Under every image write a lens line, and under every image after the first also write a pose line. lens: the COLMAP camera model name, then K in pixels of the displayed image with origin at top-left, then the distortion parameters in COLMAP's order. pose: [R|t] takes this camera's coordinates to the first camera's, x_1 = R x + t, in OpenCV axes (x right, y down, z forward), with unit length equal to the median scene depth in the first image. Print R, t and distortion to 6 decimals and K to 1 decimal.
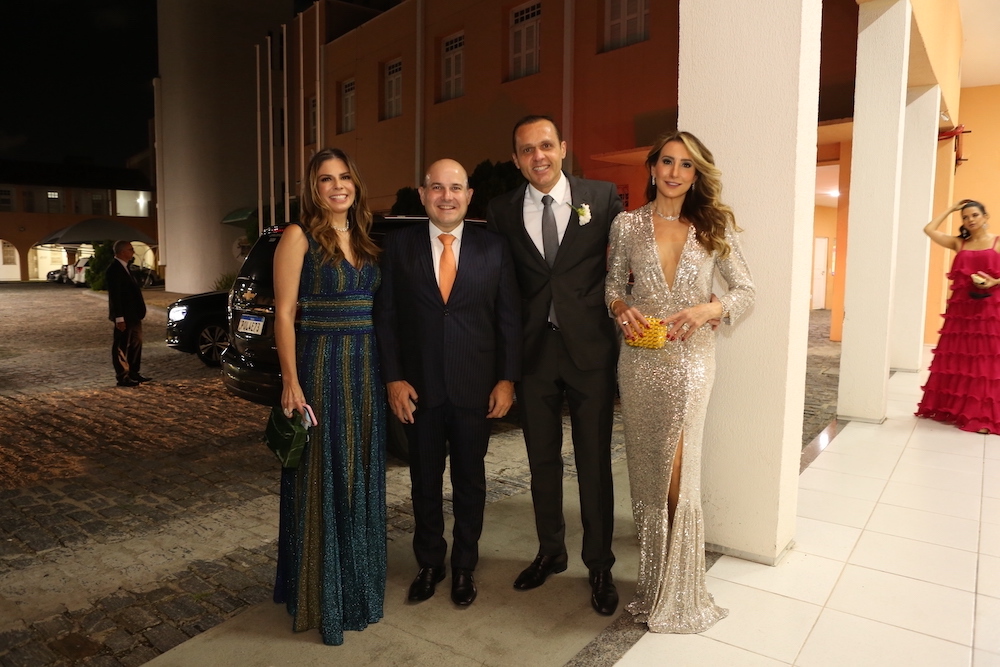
lens RADIAL K [[681.2, 0, 505.7], [0, 681.2, 322.9], [0, 0, 1]] dist [-0.030941, 0.003554]
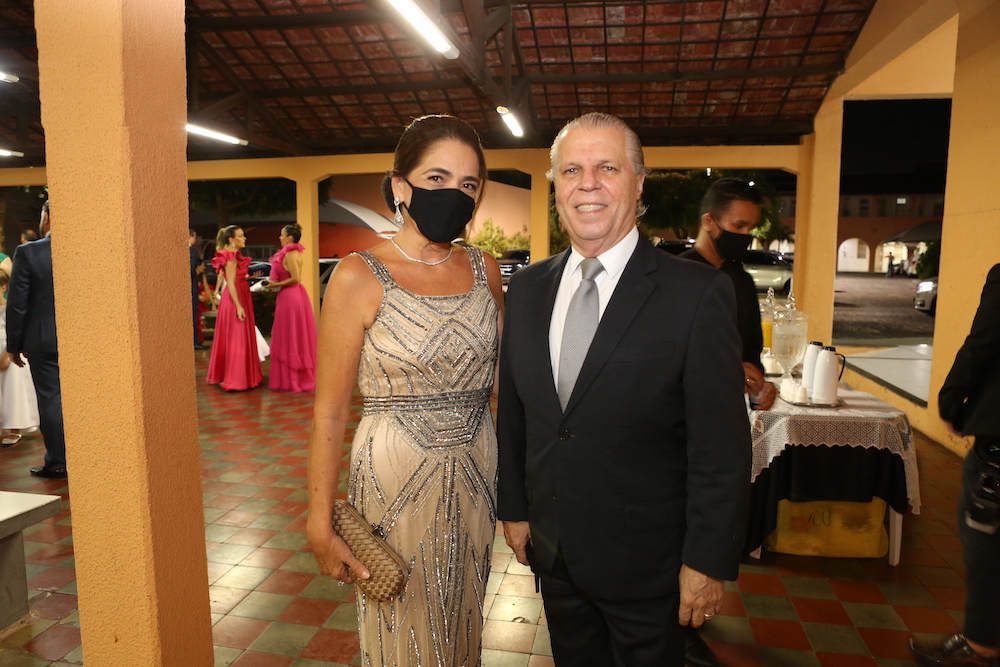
lens RADIAL K [[681.2, 0, 505.1], [0, 681.2, 329.9], [0, 0, 1]] dist [-0.030941, 0.003554]
pose [[0.437334, 0.105107, -0.893136, 0.135847], [-0.089908, 0.993281, 0.072868, 0.016855], [0.894794, 0.048433, 0.443845, -0.184937]]
